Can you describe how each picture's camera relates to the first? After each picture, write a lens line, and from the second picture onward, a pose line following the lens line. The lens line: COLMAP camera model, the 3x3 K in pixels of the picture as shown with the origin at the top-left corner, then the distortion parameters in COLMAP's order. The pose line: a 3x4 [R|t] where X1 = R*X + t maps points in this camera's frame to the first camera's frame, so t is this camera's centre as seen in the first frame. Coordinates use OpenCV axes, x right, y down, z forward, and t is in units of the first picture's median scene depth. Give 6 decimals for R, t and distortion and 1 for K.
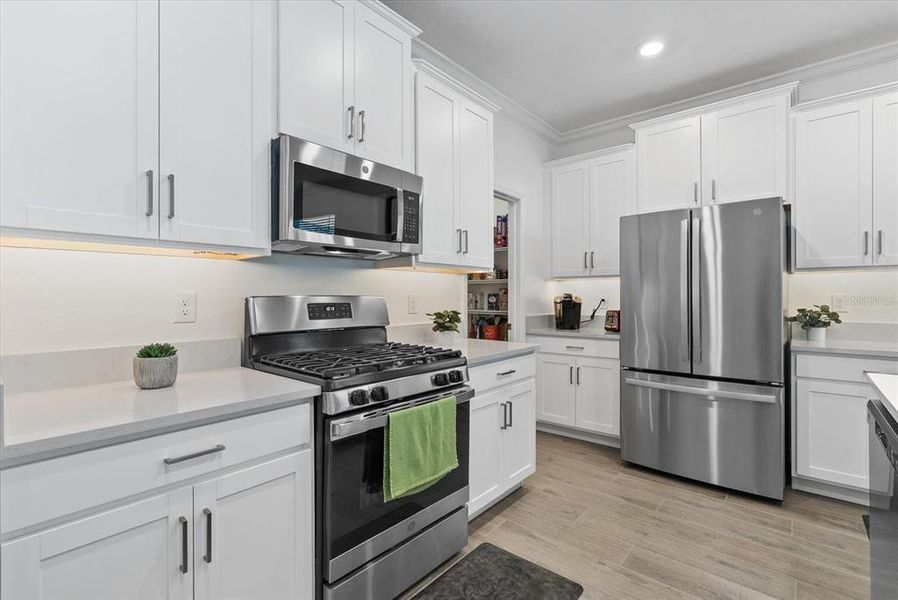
lens RADIAL K [[411.4, 0, 447.1], [0, 411.4, 297.8], [0, 0, 1]] dist [0.000563, 0.000089]
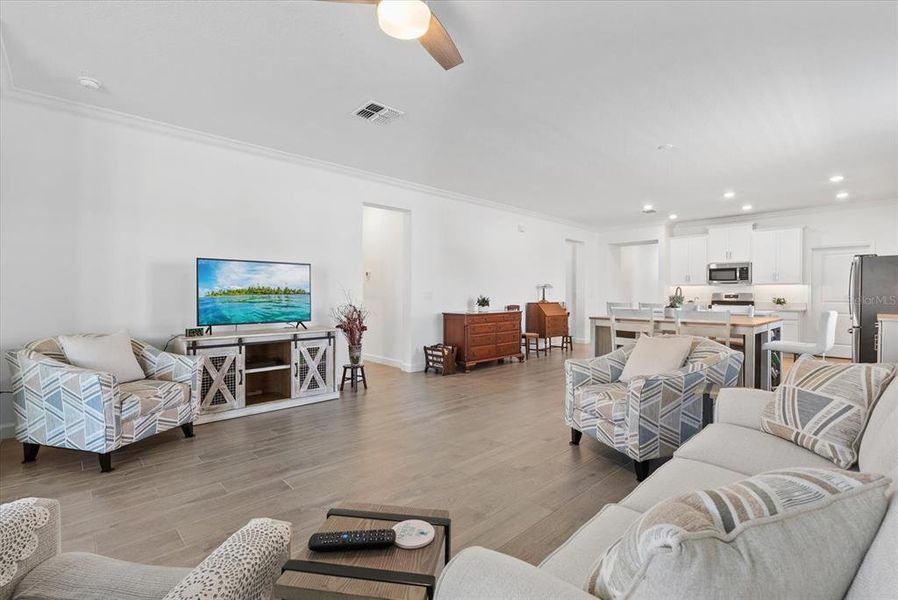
lens RADIAL K [[402.0, 0, 423.8], [0, 402.0, 300.8], [0, 0, 1]] dist [-0.025258, 0.000100]
pose [[-0.147128, 0.016121, -0.988986, 3.946543], [-0.005636, 0.999837, 0.017137, 0.023025], [0.989101, 0.008095, -0.147013, -1.445443]]
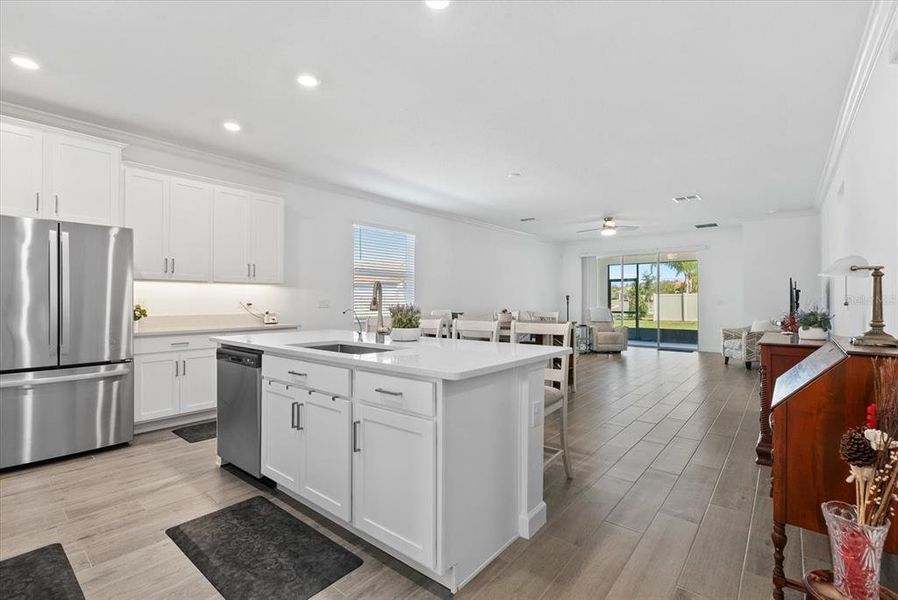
lens RADIAL K [[411.4, 0, 447.1], [0, 411.4, 297.8], [0, 0, 1]] dist [0.000563, 0.000089]
pose [[-0.007391, 0.005697, 0.999956, -0.678969], [0.002336, 0.999981, -0.005680, 0.004864], [-0.999970, 0.002294, -0.007404, -0.093354]]
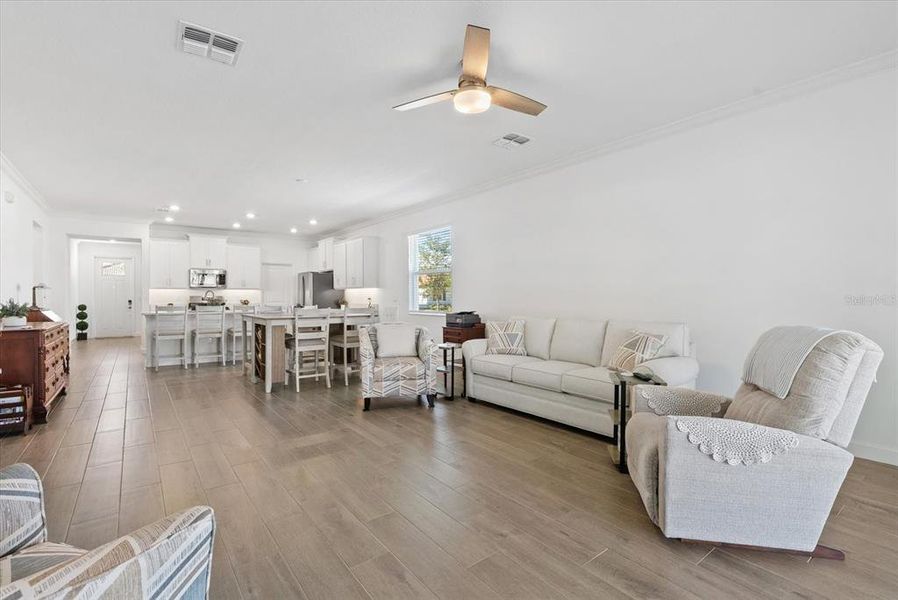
lens RADIAL K [[421.1, 0, 449.0], [0, 421.1, 300.0], [0, 0, 1]] dist [0.001139, 0.000125]
pose [[0.974832, 0.000009, -0.222941, 3.302573], [0.000682, 0.999995, 0.003021, 0.026656], [0.222940, -0.003097, 0.974827, -2.938781]]
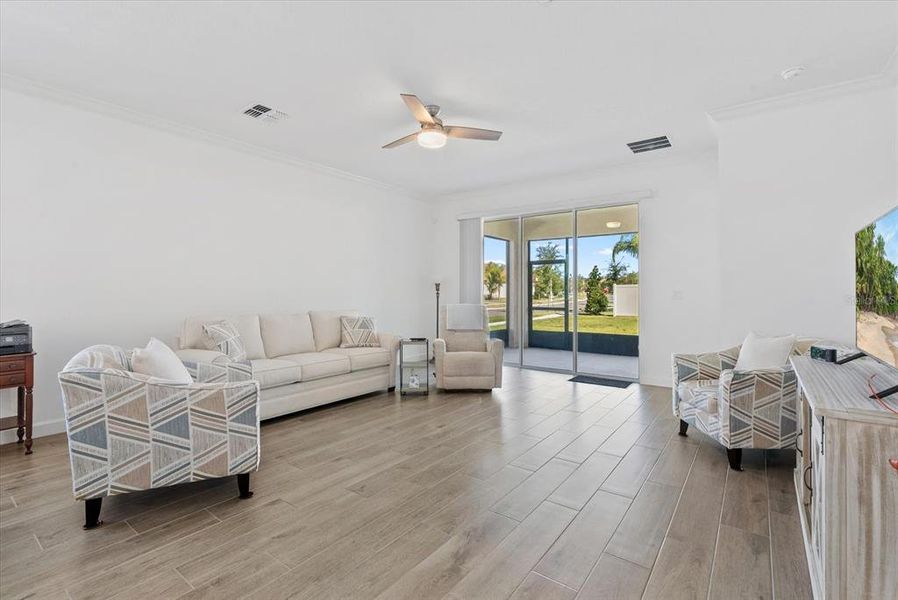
lens RADIAL K [[414.6, 0, 451.4], [0, 414.6, 287.1], [0, 0, 1]] dist [-0.000023, 0.000005]
pose [[-0.065128, 0.013255, 0.997789, 1.347297], [0.002232, 0.999911, -0.013138, 0.021434], [-0.997874, 0.001372, -0.065151, -1.553896]]
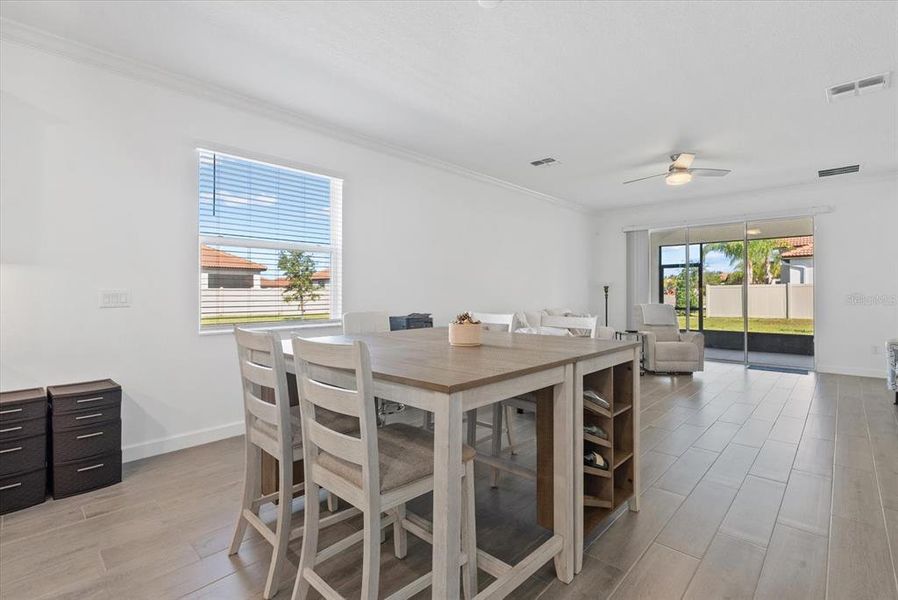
lens RADIAL K [[416.3, 0, 446.7], [0, 416.3, 290.6], [0, 0, 1]] dist [0.000831, 0.000272]
pose [[0.060611, 0.007564, 0.998133, 0.702171], [0.004265, 0.999960, -0.007837, 0.012719], [-0.998152, 0.004732, 0.060577, -0.458458]]
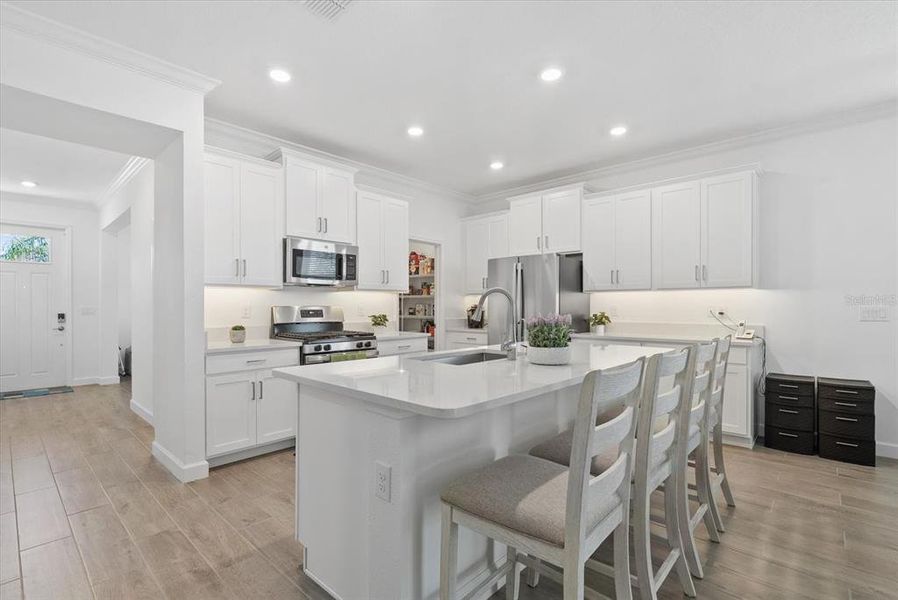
lens RADIAL K [[417.2, 0, 442.6], [0, 417.2, 309.7], [0, 0, 1]] dist [-0.002339, -0.000625]
pose [[0.999025, 0.001149, -0.044124, 0.417405], [-0.000990, 0.999993, 0.003633, 0.004184], [0.044127, -0.003586, 0.999019, -0.950621]]
